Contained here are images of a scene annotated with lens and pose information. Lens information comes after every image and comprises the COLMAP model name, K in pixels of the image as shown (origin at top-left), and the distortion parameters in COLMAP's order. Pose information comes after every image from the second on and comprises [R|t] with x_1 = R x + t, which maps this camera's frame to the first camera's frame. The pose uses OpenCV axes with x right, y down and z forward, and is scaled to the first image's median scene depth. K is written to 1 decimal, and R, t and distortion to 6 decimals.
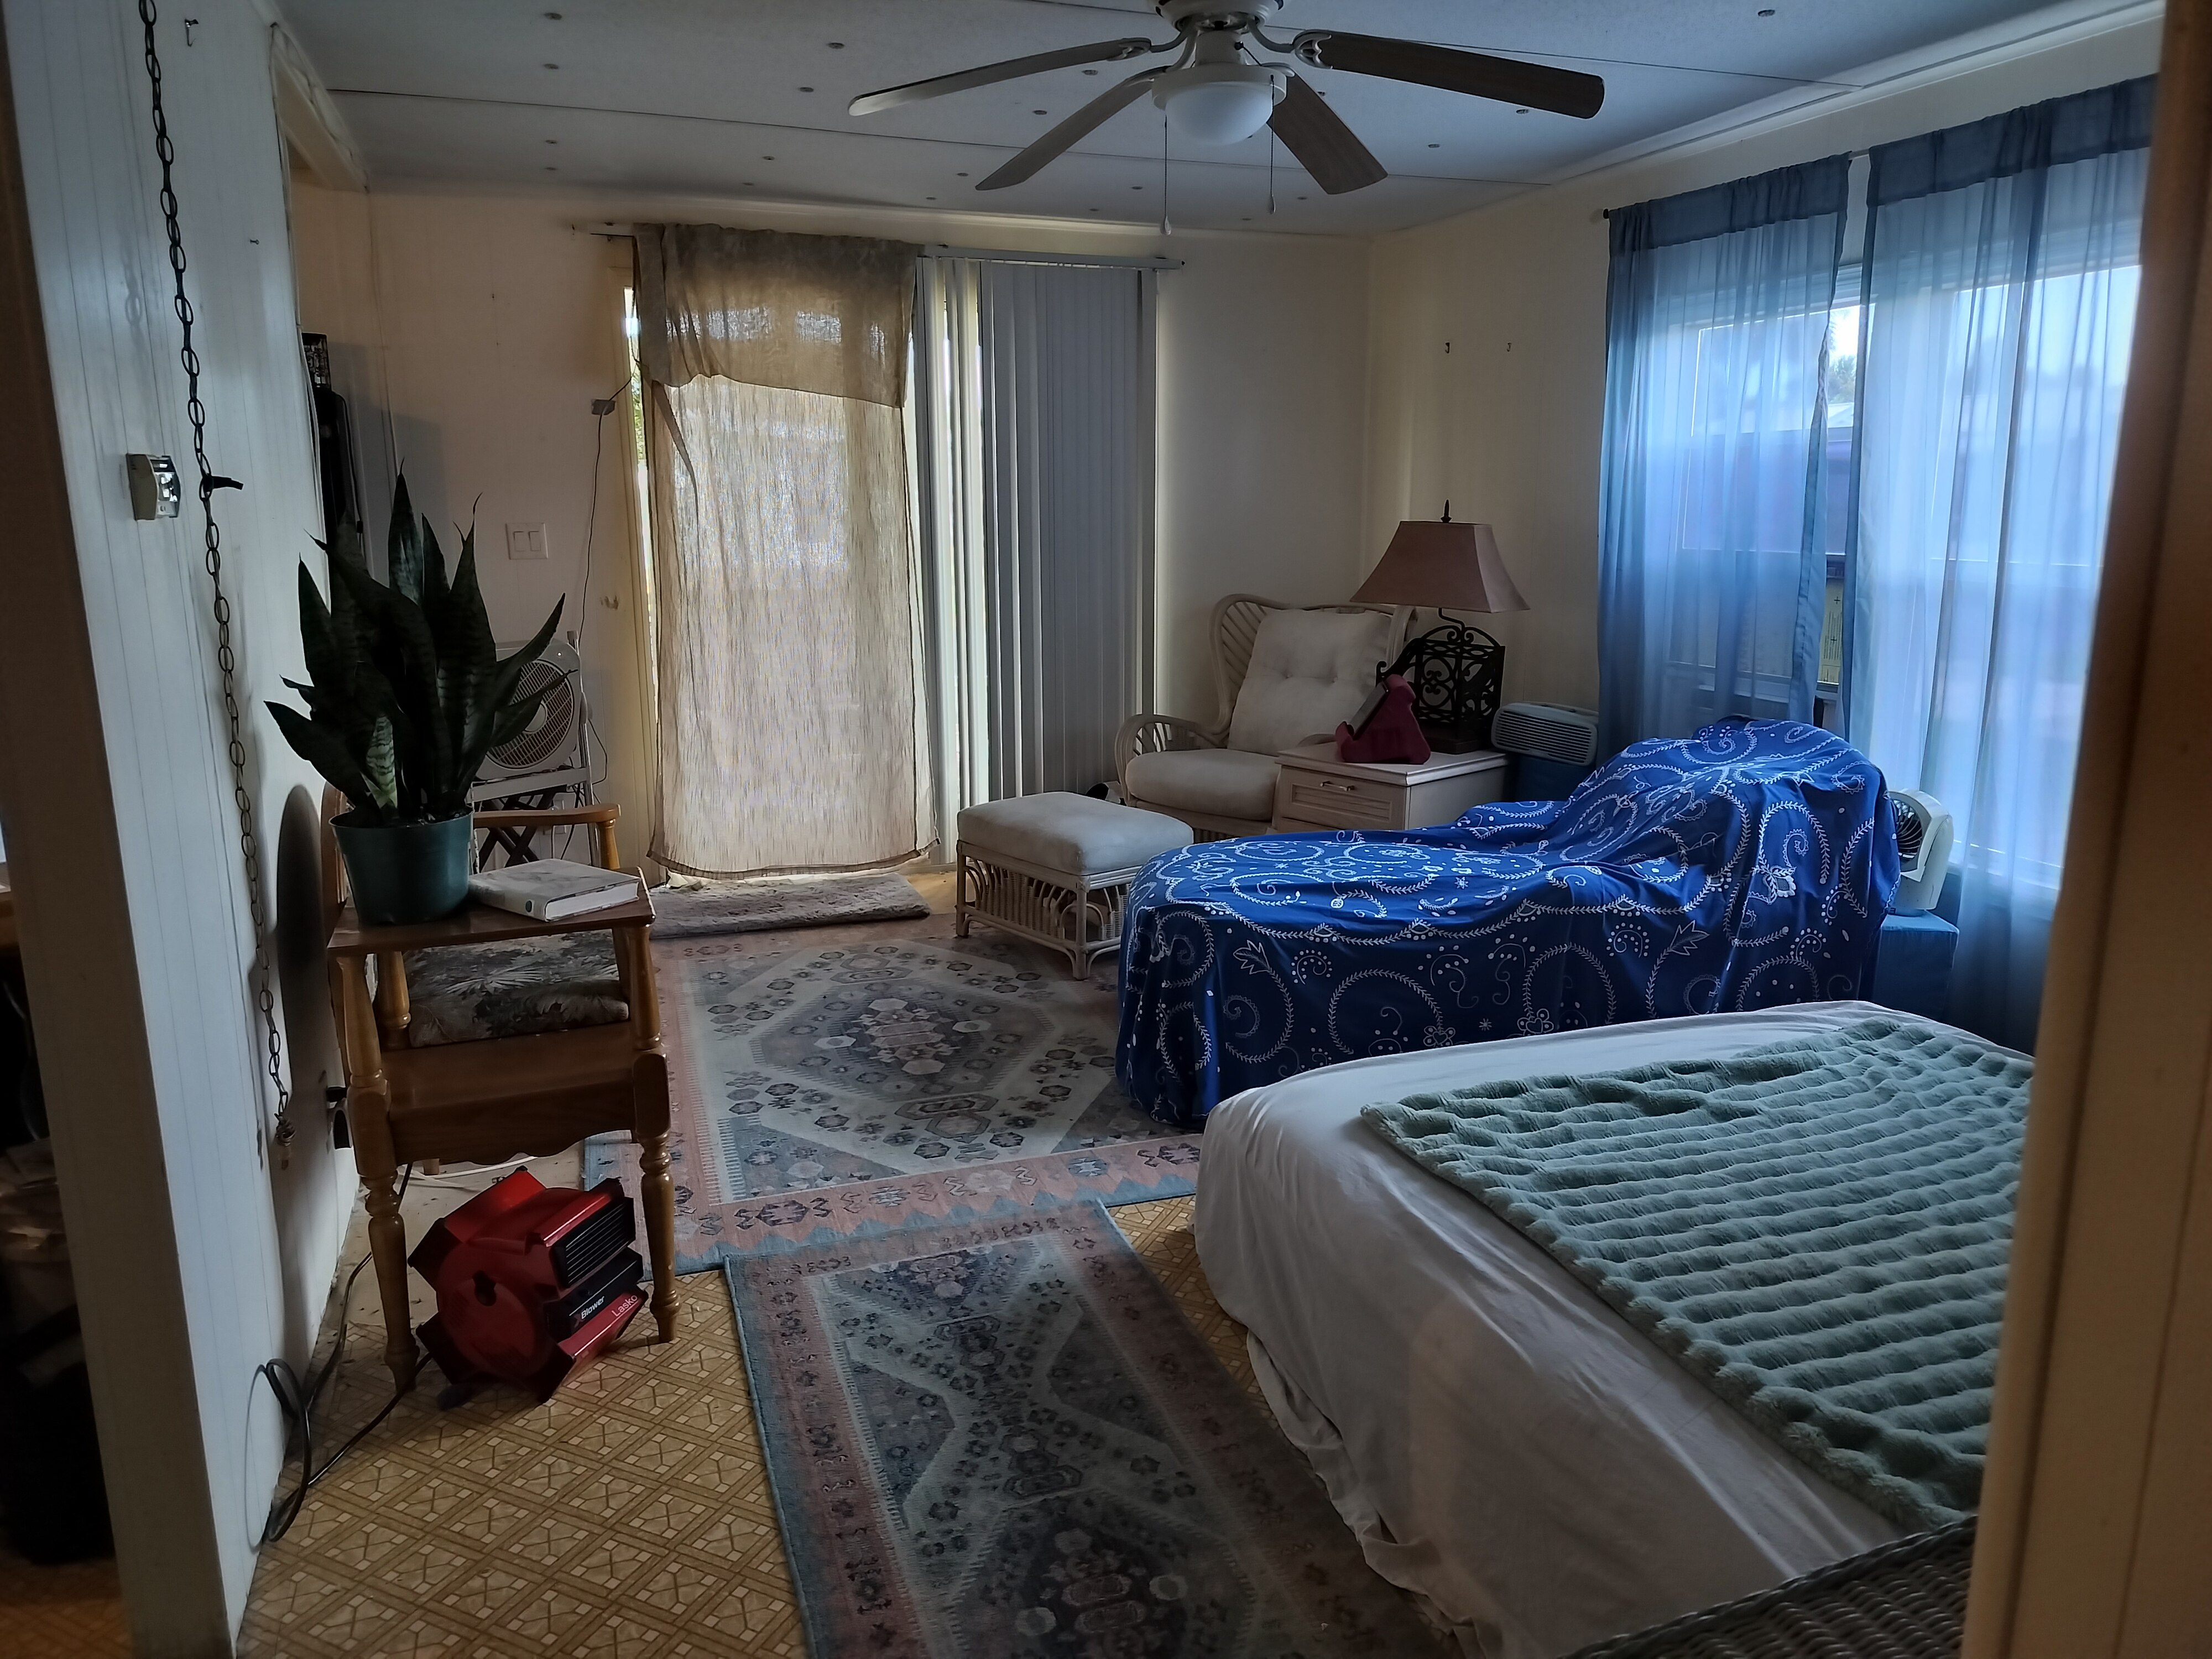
lens RADIAL K [[1541.3, 0, 1100.1], [0, 1541.3, 823.1], [0, 0, 1]] dist [0.067779, -0.091487]
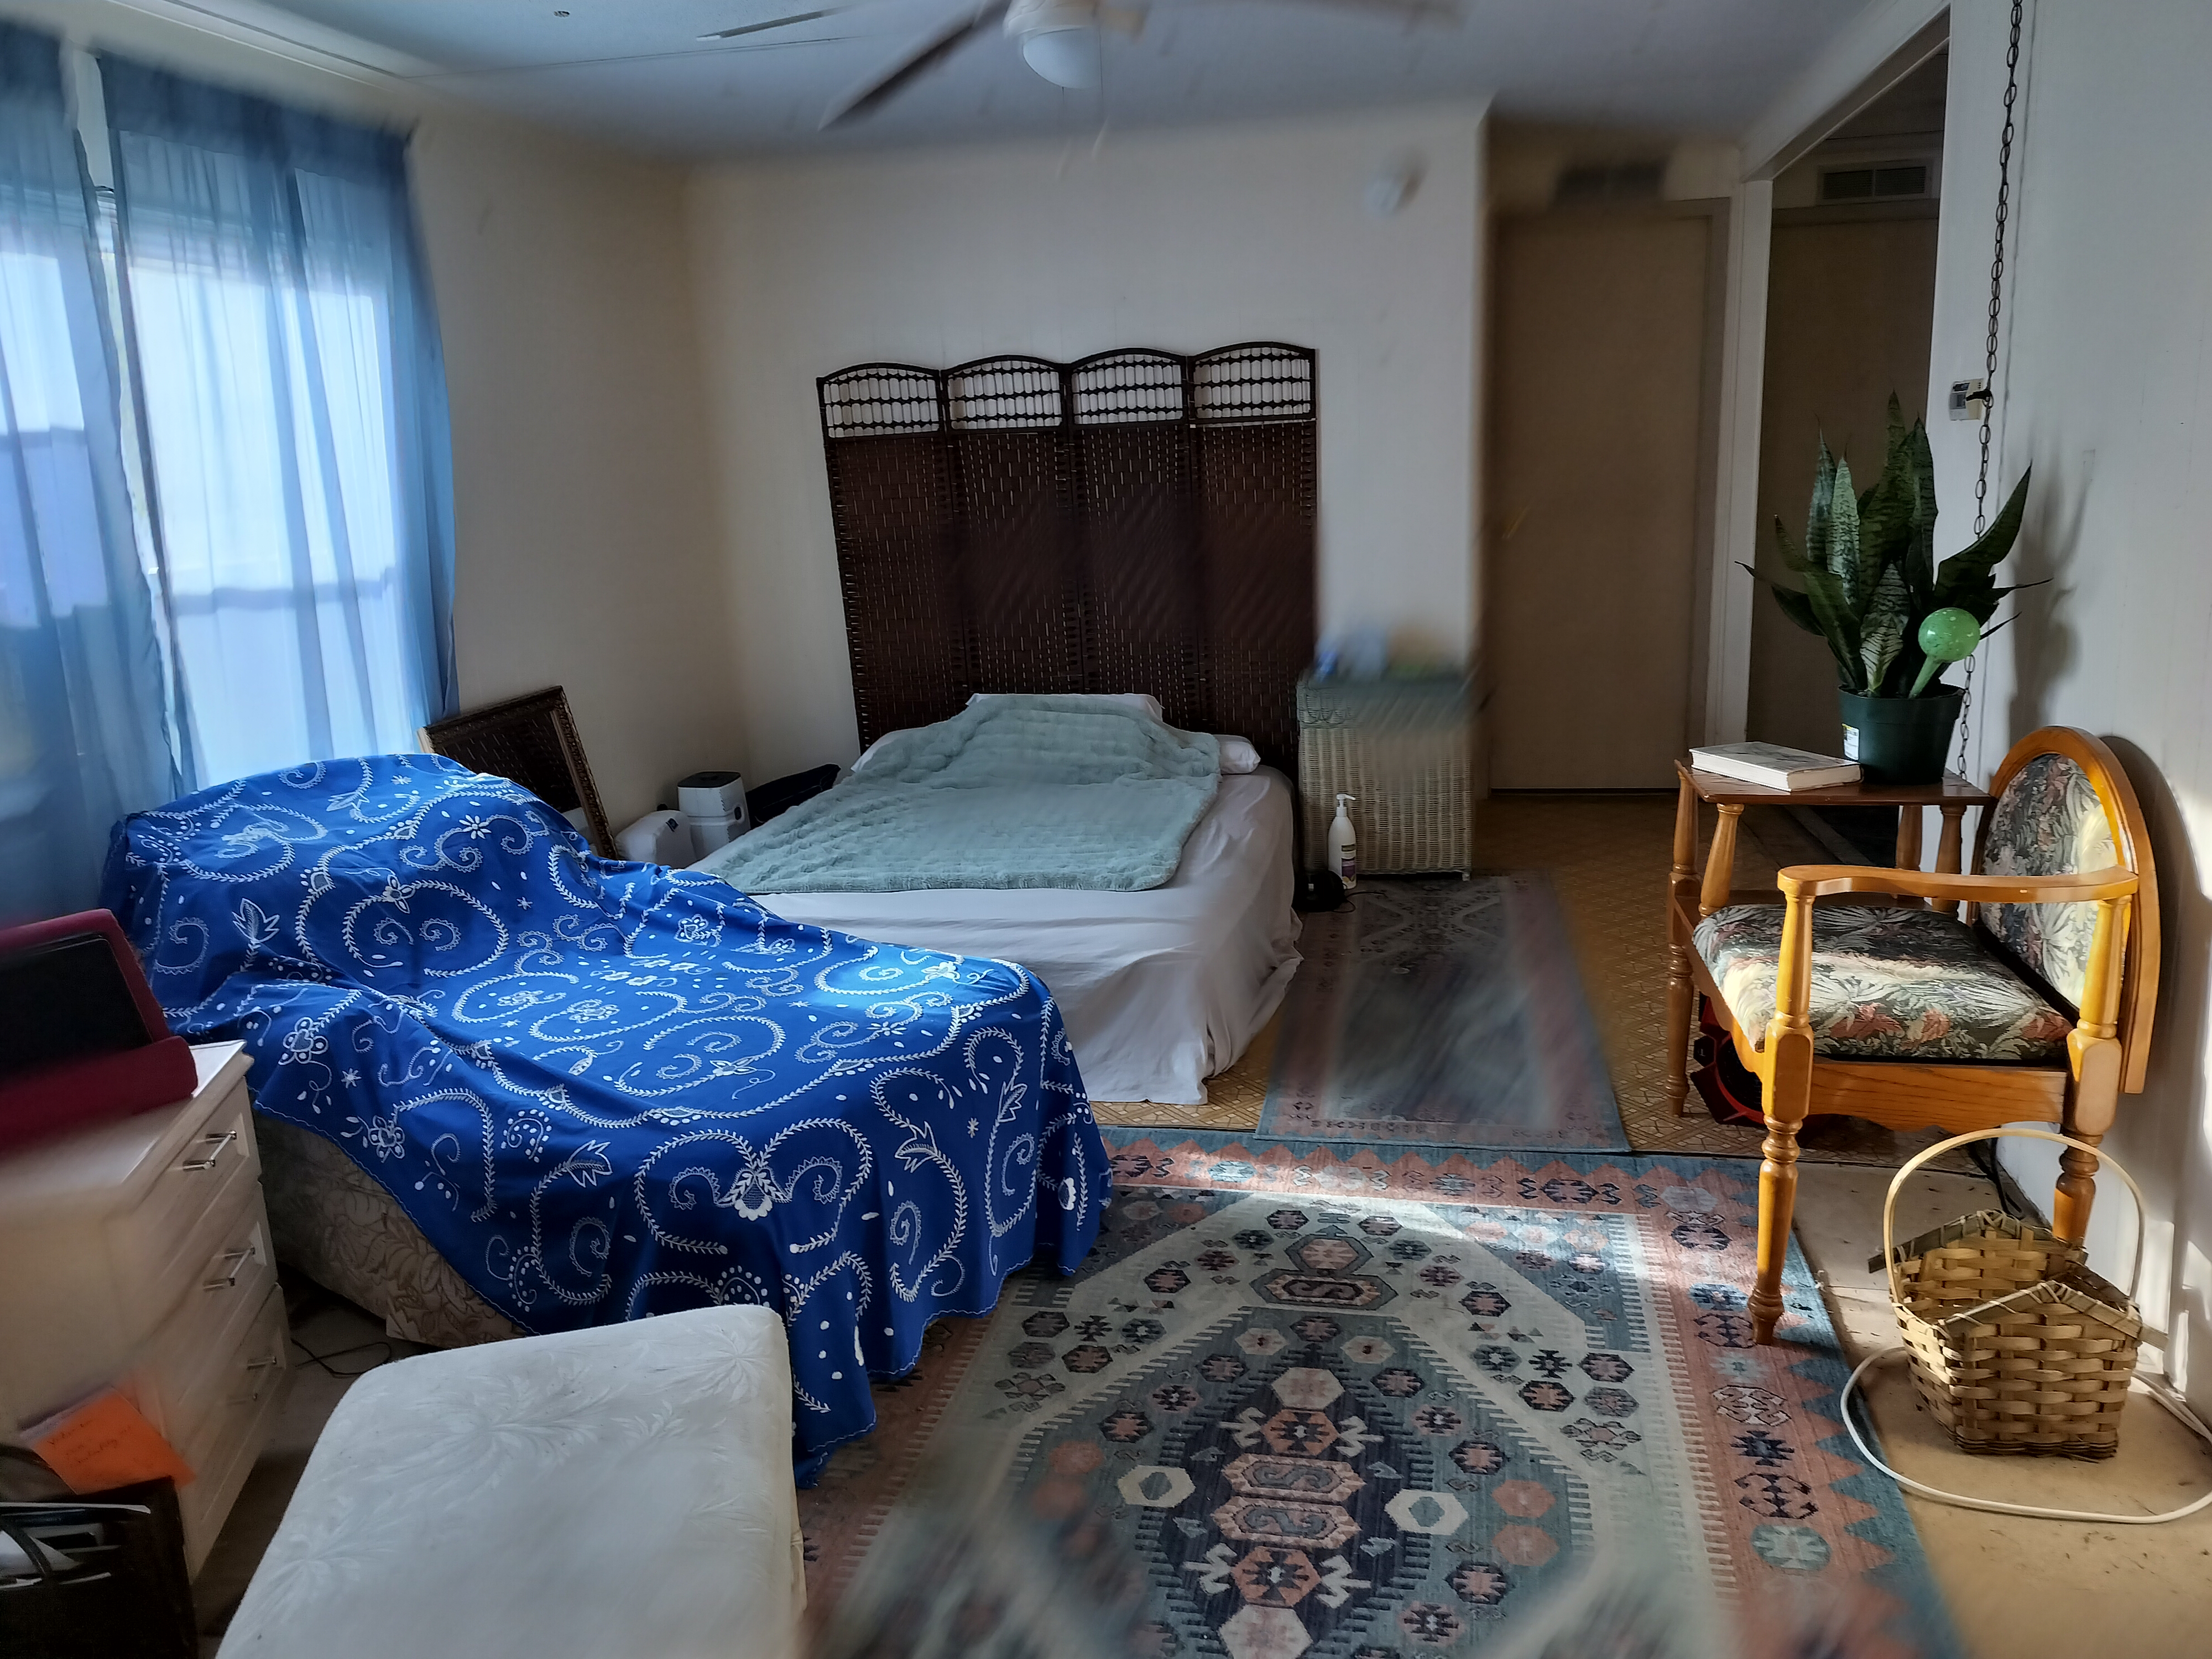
lens RADIAL K [[1541.3, 0, 1100.1], [0, 1541.3, 823.1], [0, 0, 1]] dist [0.067779, -0.091487]
pose [[-0.859284, -0.084651, 0.504445, -0.350940], [0.144485, 0.905877, 0.398135, -0.314542], [-0.490668, 0.414996, -0.766175, 1.487139]]
